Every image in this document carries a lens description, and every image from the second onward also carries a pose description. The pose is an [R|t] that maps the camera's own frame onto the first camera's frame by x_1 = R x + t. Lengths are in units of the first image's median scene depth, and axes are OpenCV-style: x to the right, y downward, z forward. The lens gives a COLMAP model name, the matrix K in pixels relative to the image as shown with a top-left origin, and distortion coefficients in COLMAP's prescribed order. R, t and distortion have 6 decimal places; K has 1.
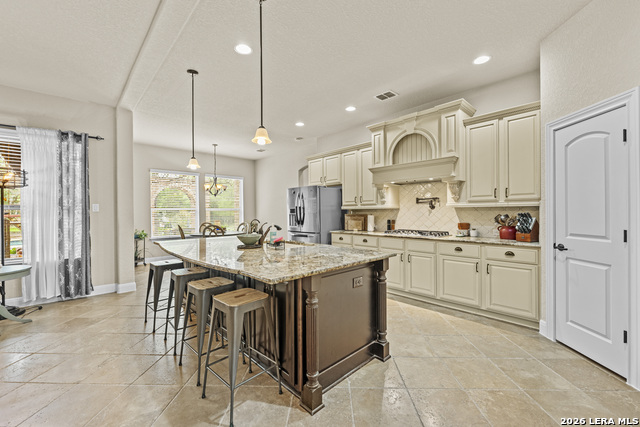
lens RADIAL K [[263.5, 0, 320.0], [0, 263.5, 213.5], [0, 0, 1]] dist [-0.000136, -0.000158]
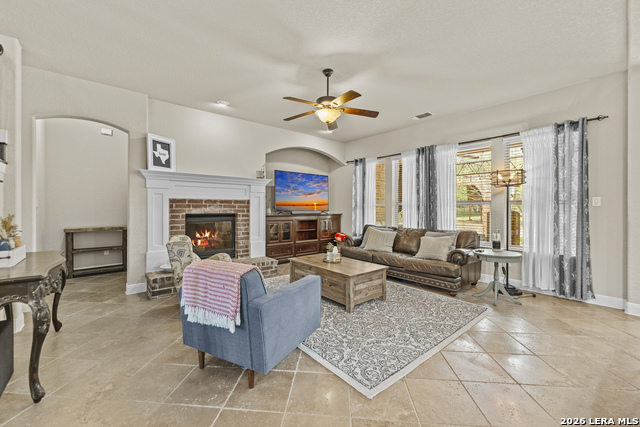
lens RADIAL K [[260.2, 0, 317.2], [0, 260.2, 208.1], [0, 0, 1]] dist [-0.000794, -0.000034]
pose [[-0.055279, 0.009151, -0.998429, 0.035200], [-0.007889, 0.999923, 0.009601, -0.001133], [0.998440, 0.008407, -0.055203, 0.161806]]
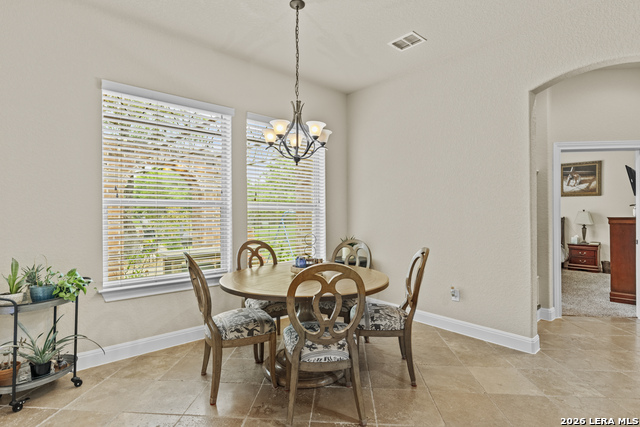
lens RADIAL K [[325.8, 0, 320.0], [0, 325.8, 213.5], [0, 0, 1]] dist [-0.000333, -0.000017]
pose [[0.999348, 0.007266, -0.035366, -0.620394], [-0.007446, 0.999960, -0.004948, -0.003475], [0.035328, 0.005208, 0.999362, 1.054189]]
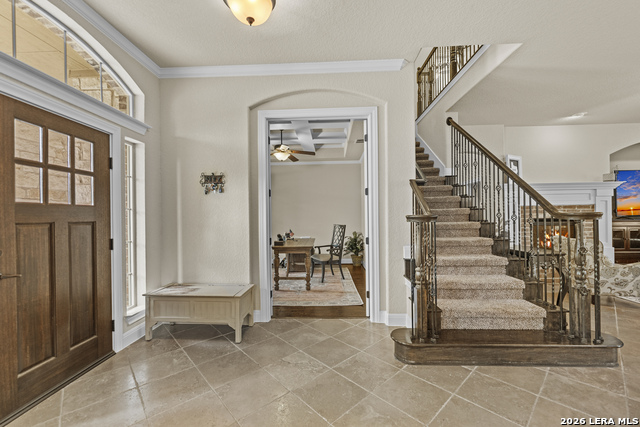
lens RADIAL K [[260.9, 0, 318.9], [0, 260.9, 213.2], [0, 0, 1]] dist [-0.001331, -0.000065]
pose [[-0.716028, 0.009735, -0.698004, 0.639516], [0.010151, 0.999942, 0.003533, -0.002168], [0.697998, -0.004555, -0.716086, -0.285477]]
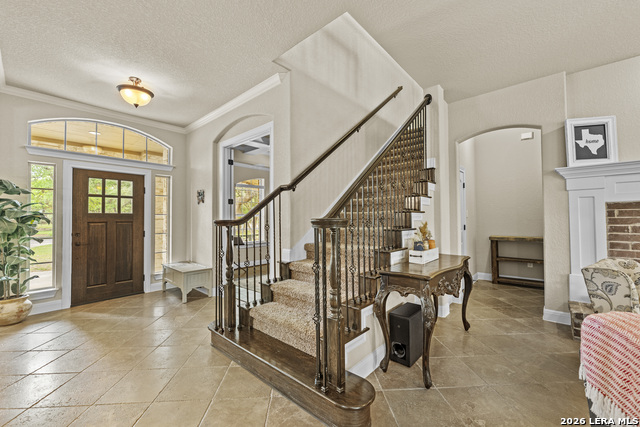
lens RADIAL K [[257.4, 0, 320.0], [0, 257.4, 213.5], [0, 0, 1]] dist [-0.000883, -0.000255]
pose [[-0.995754, 0.012631, -0.091182, -0.129304], [0.013878, 0.999818, -0.013055, 0.003778], [0.091000, -0.014265, -0.995749, 0.144643]]
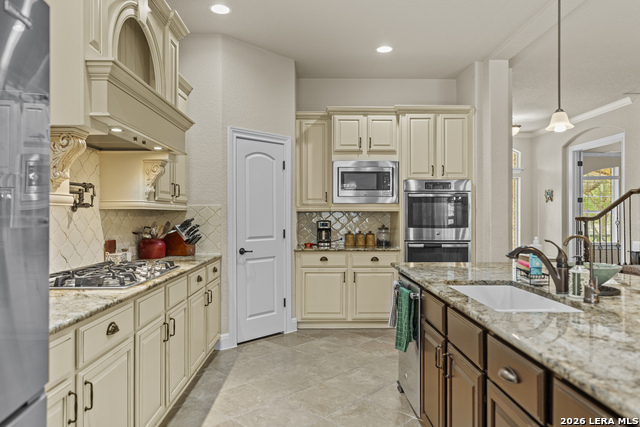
lens RADIAL K [[430.5, 0, 320.0], [0, 430.5, 213.5], [0, 0, 1]] dist [0.000125, 0.000791]
pose [[-0.739927, 0.009241, 0.672624, -0.305850], [0.009187, 0.999951, -0.003631, -0.008415], [-0.672625, 0.003492, -0.739975, 1.341008]]
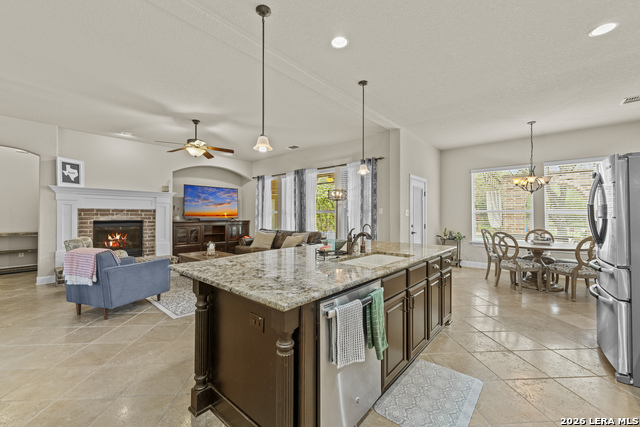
lens RADIAL K [[260.9, 0, 318.9], [0, 260.9, 213.2], [0, 0, 1]] dist [-0.001331, -0.000065]
pose [[0.093748, -0.000590, -0.995596, 0.458461], [-0.007531, 0.999971, -0.001302, -0.008626], [0.995567, 0.007620, 0.093741, 0.612396]]
